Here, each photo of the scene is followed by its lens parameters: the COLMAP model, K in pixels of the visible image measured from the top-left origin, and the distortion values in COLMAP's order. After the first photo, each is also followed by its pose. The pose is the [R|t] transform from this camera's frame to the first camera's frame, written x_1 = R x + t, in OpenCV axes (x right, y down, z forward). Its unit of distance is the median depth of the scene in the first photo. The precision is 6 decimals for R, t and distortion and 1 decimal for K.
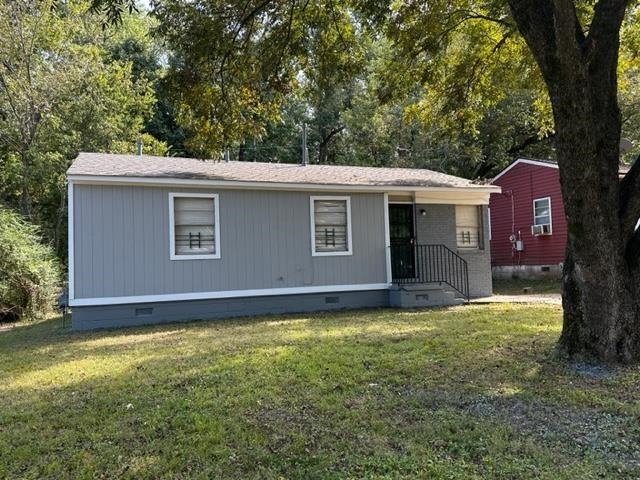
lens RADIAL K [[515.4, 0, 320.0], [0, 515.4, 240.0], [0, 0, 1]] dist [0.060148, -0.001089]
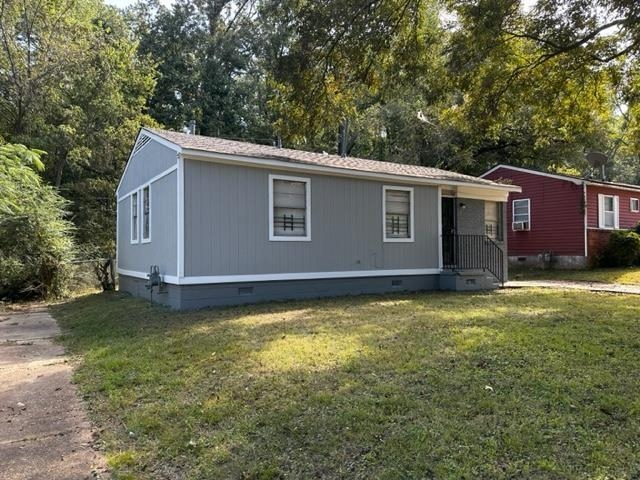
lens RADIAL K [[473.1, 0, 320.0], [0, 473.1, 240.0], [0, 0, 1]] dist [0.007924, 0.001115]
pose [[0.979471, 0.033531, 0.198776, -0.329178], [-0.037788, 0.999130, 0.017664, 0.014826], [-0.198011, -0.024813, 0.979886, 0.060922]]
